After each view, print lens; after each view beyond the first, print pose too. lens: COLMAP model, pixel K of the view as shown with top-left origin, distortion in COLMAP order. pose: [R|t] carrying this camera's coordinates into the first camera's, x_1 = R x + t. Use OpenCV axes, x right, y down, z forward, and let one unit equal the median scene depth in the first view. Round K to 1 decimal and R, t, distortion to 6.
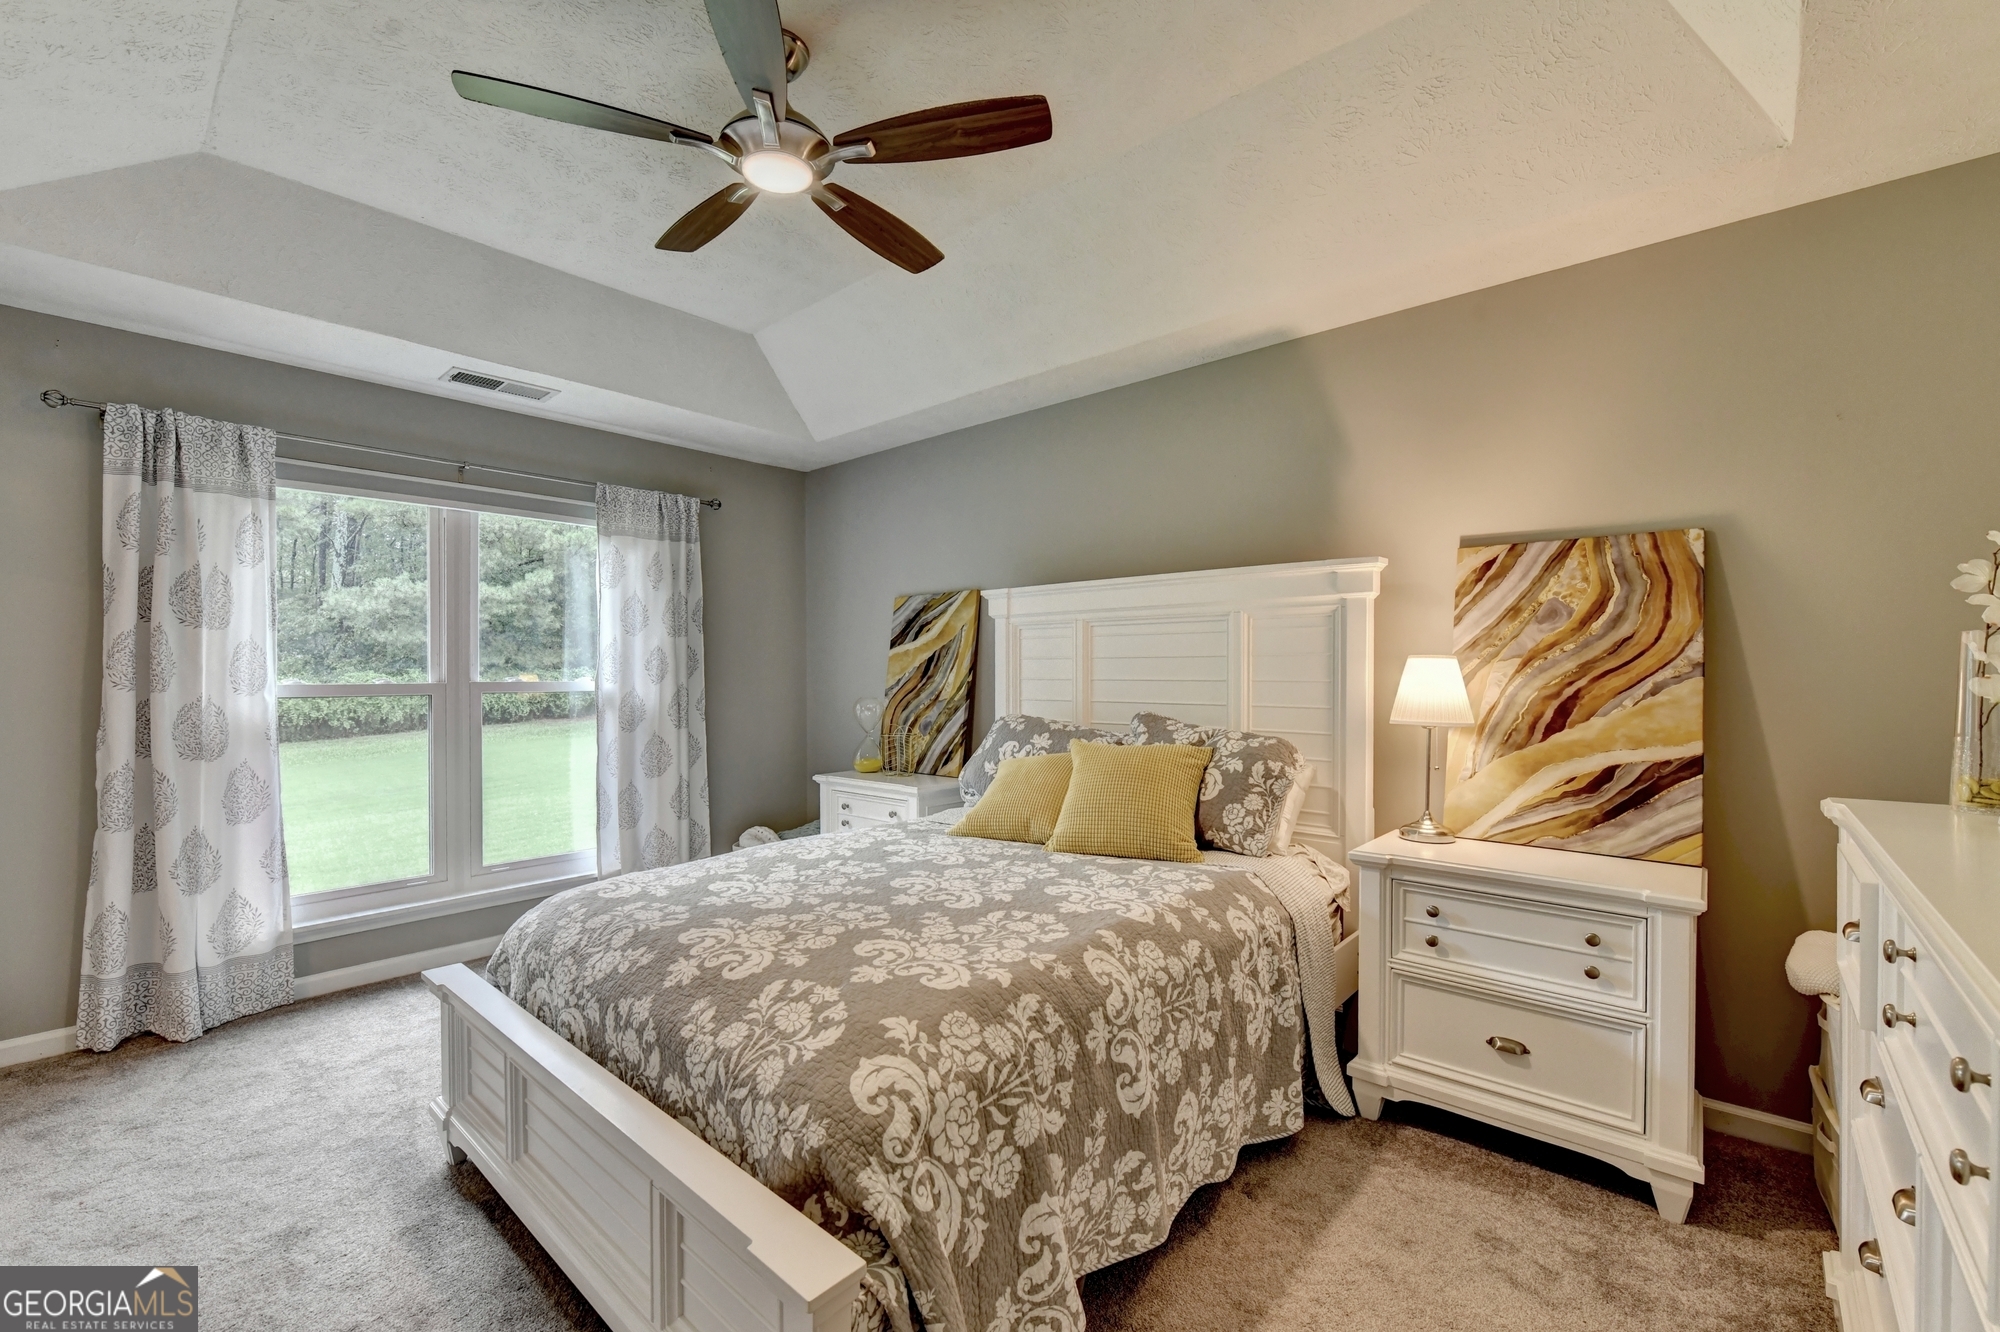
lens RADIAL K [[866.3, 0, 1015.7], [0, 866.3, 674.7], [0, 0, 1]] dist [-0.010009, -0.000379]
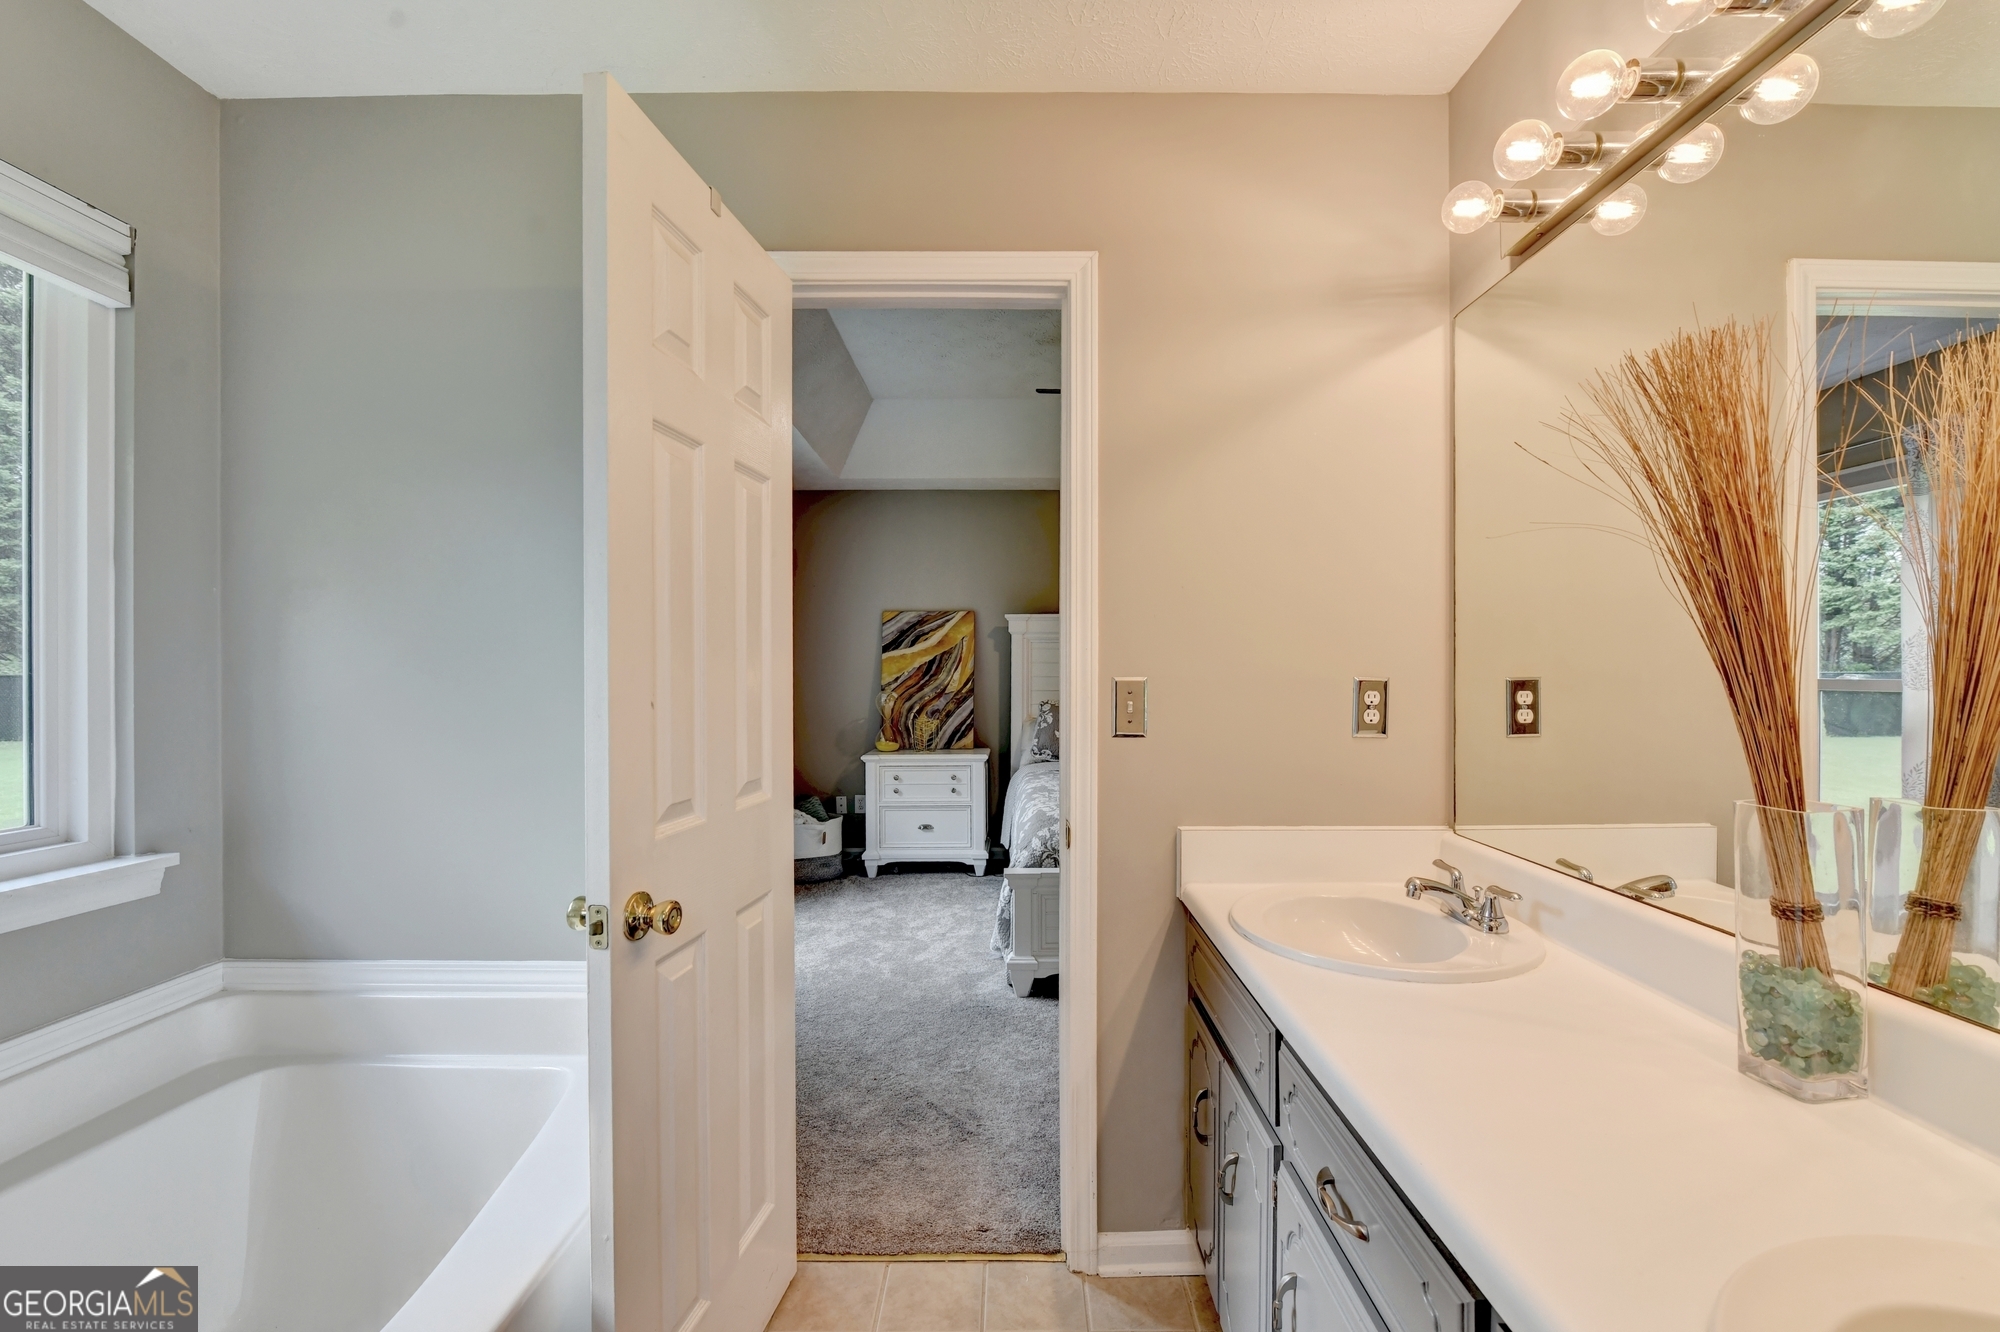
lens RADIAL K [[835.2, 0, 1002.6], [0, 835.2, 672.3], [0, 0, 1]] dist [-0.009212, -0.000931]
pose [[0.749575, 0.001621, 0.661918, -1.350498], [-0.000022, 0.999997, -0.002424, 0.001614], [-0.661920, 0.001802, 0.749573, -0.028125]]
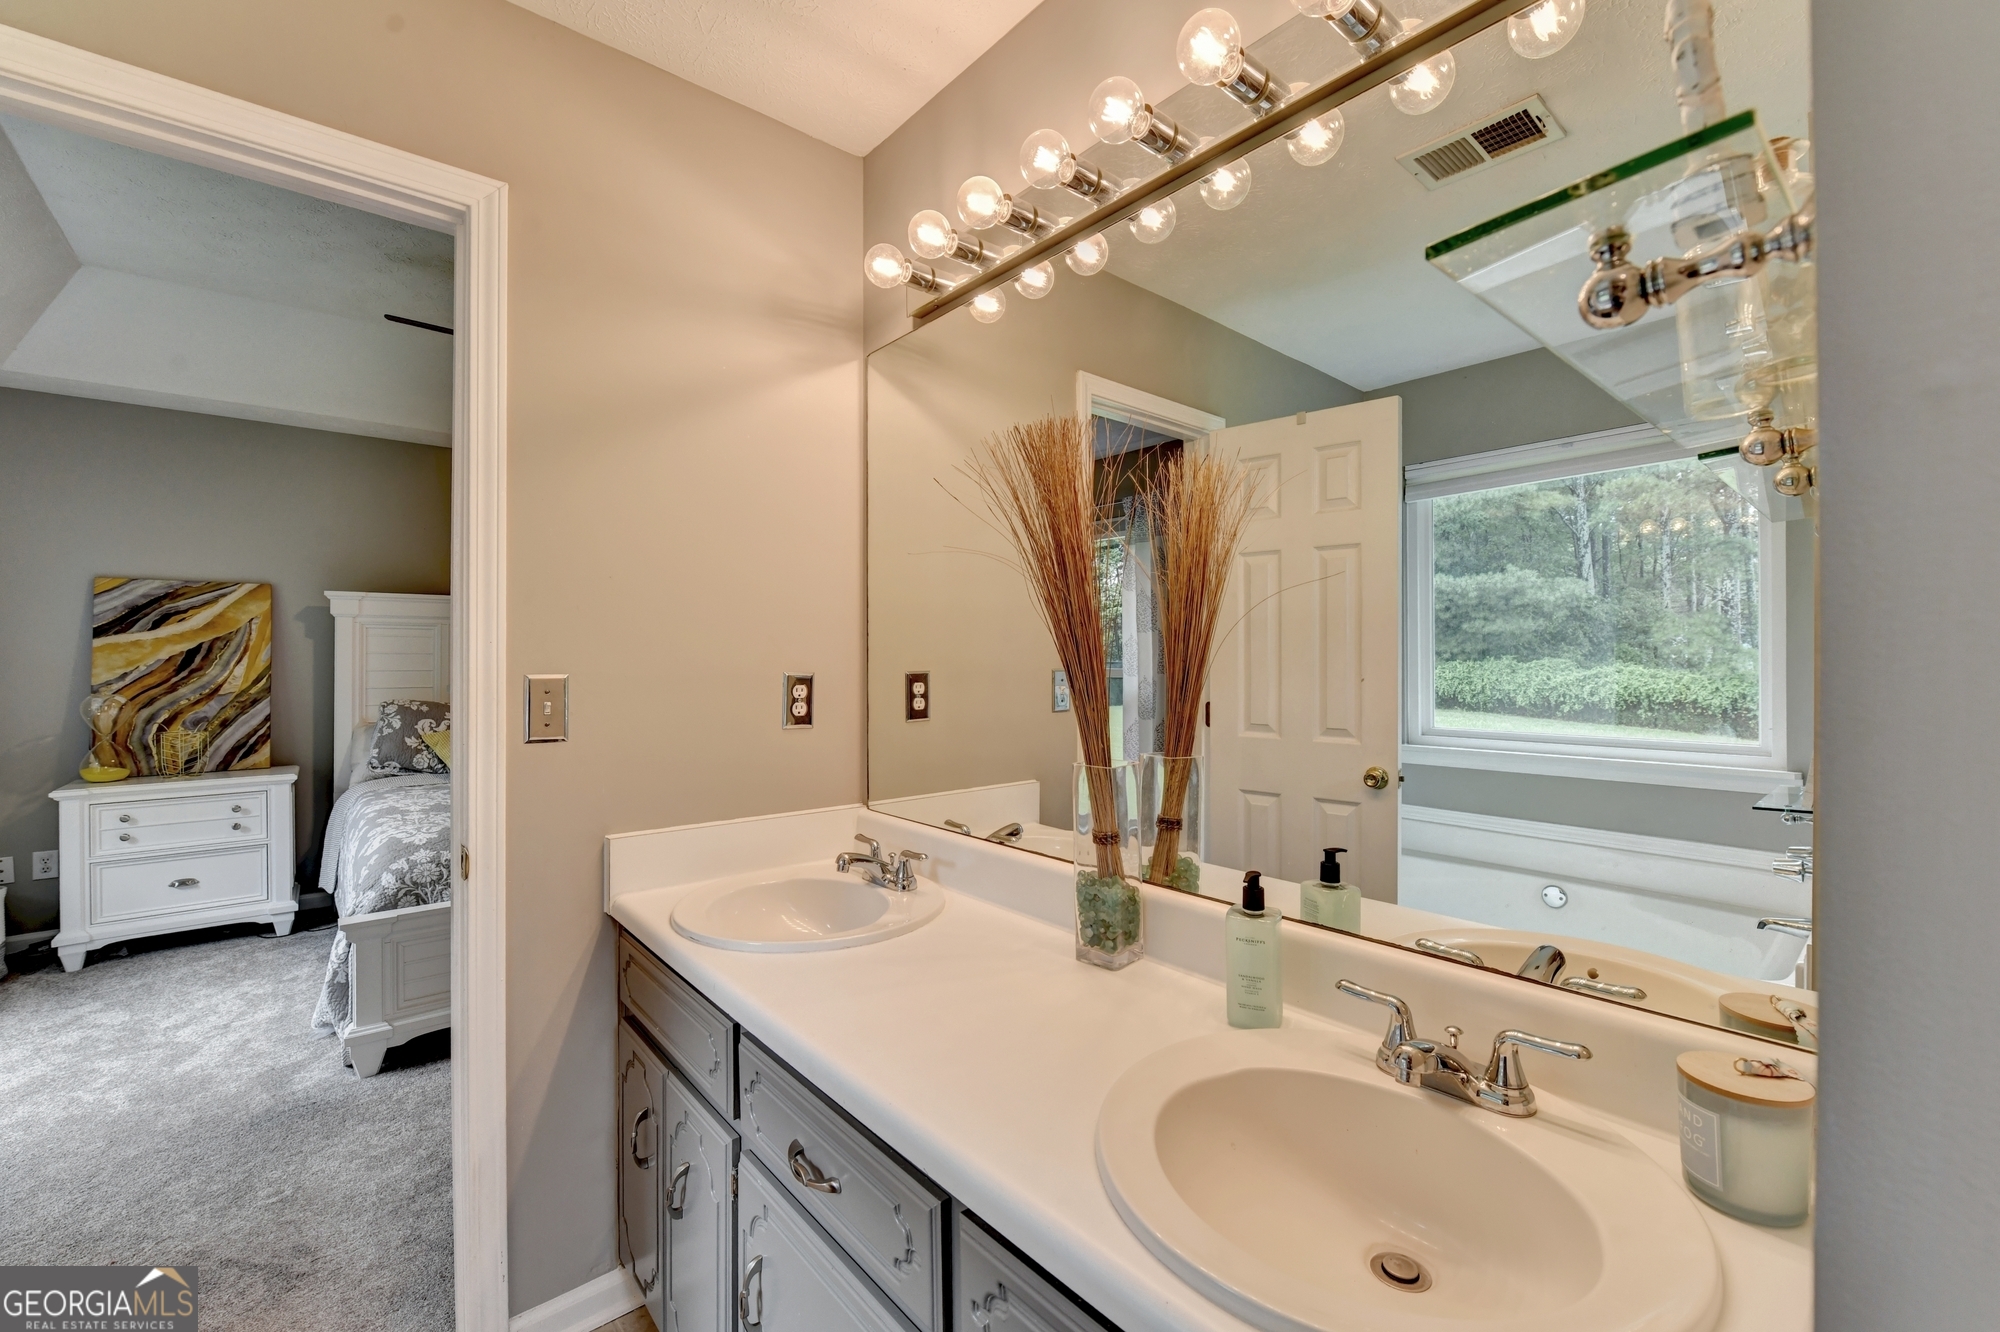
lens RADIAL K [[834.7, 0, 1004.0], [0, 834.7, 658.8], [0, 0, 1]] dist [-0.006648, -0.000420]
pose [[0.140270, 0.004698, 0.990102, -1.372284], [0.003453, 0.999980, -0.005234, -0.003235], [-0.990107, 0.004153, 0.140251, -0.000348]]
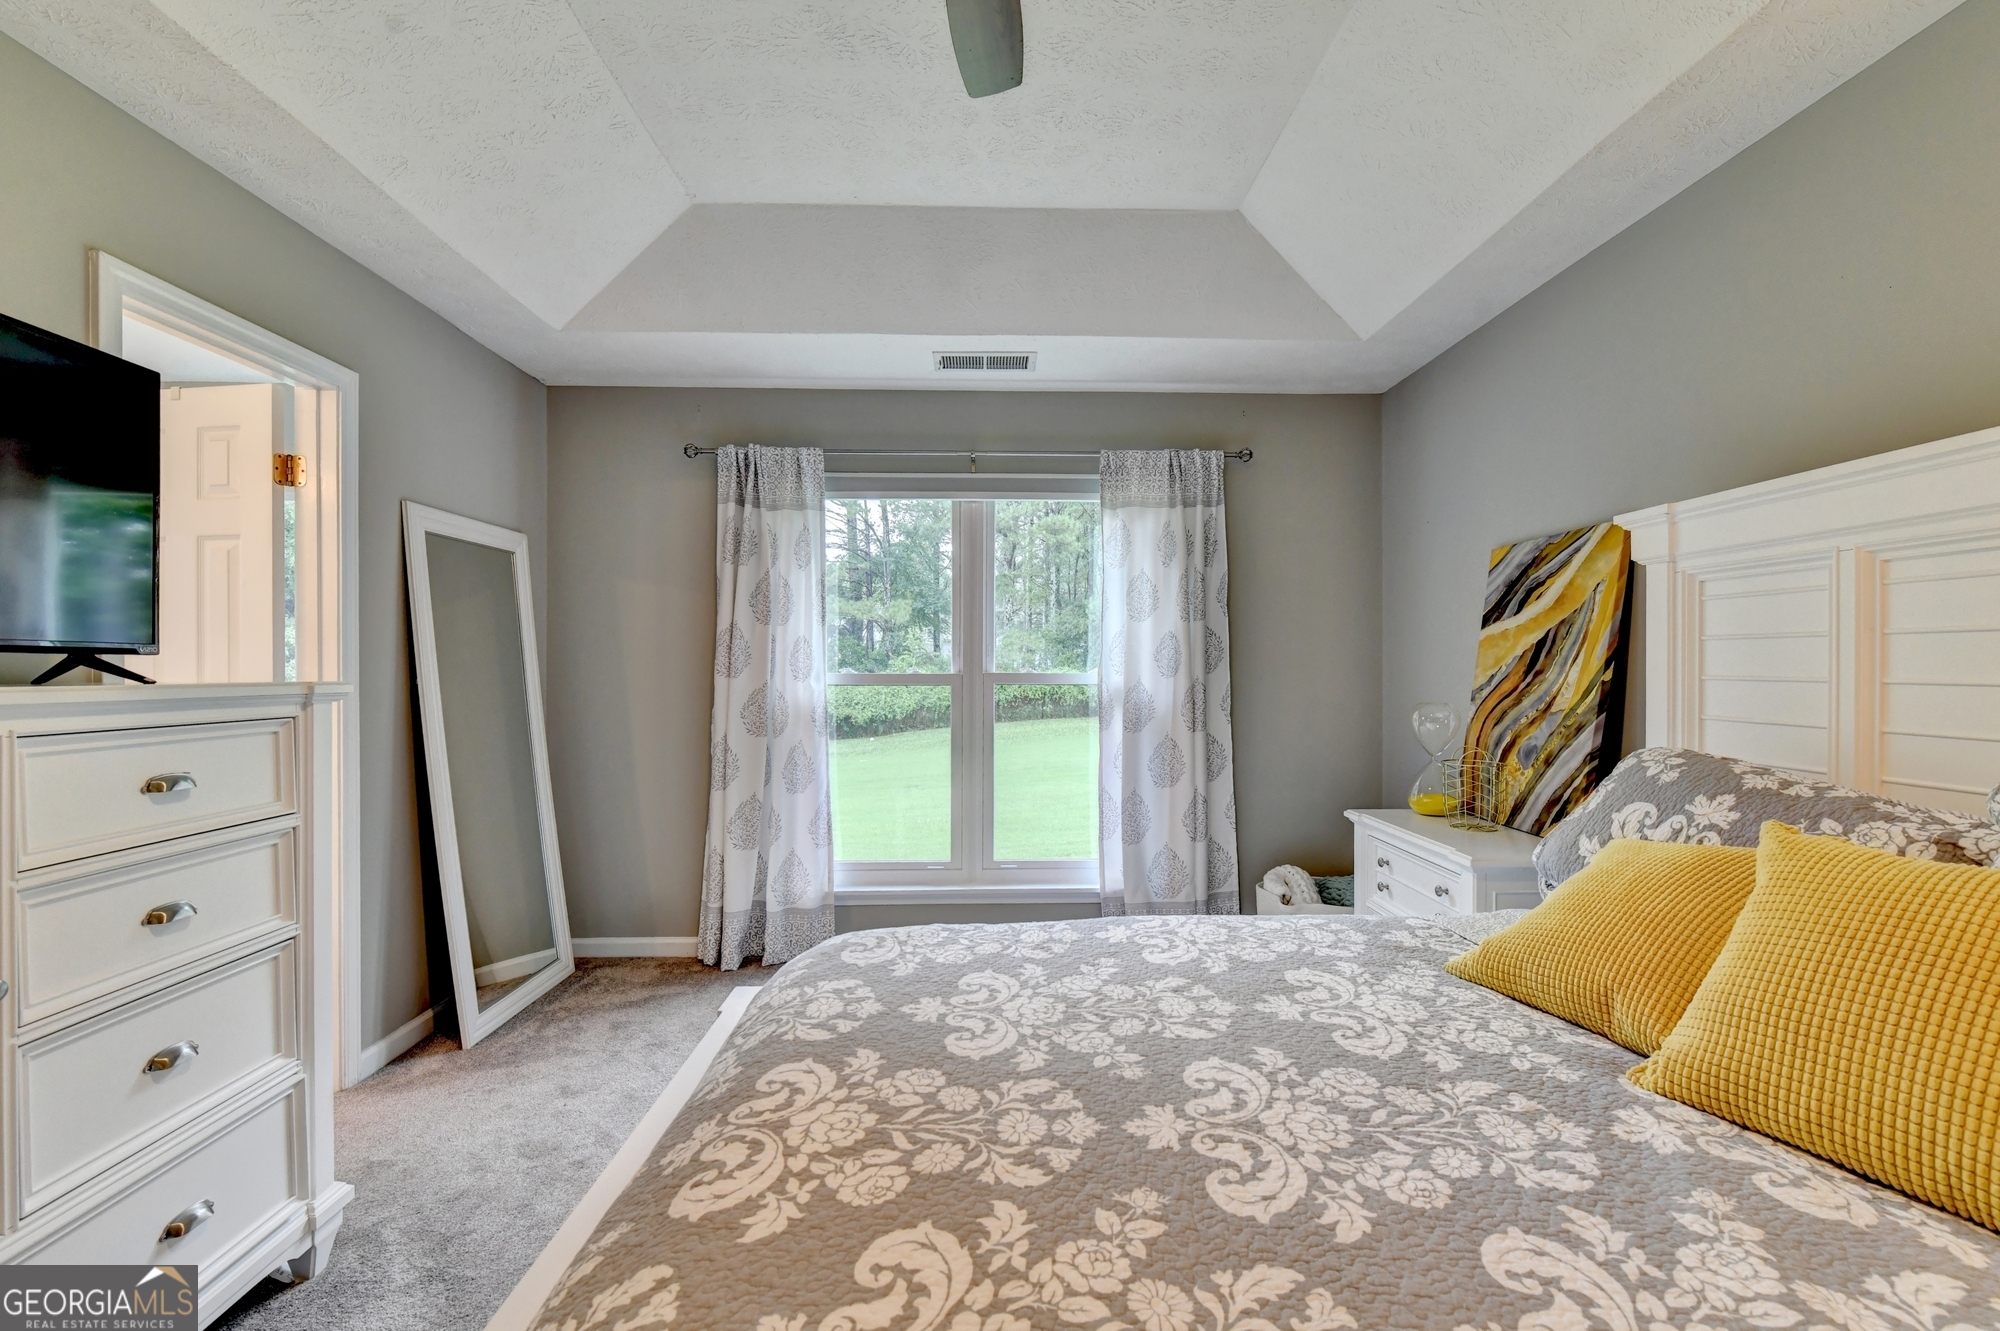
lens RADIAL K [[848.0, 0, 980.1], [0, 848.0, 667.0], [0, 0, 1]] dist [-0.009307, -0.000529]
pose [[0.663359, 0.005326, -0.748282, 0.133377], [-0.005358, 0.999983, 0.002367, -0.000933], [0.748282, 0.002439, 0.663377, 0.494176]]
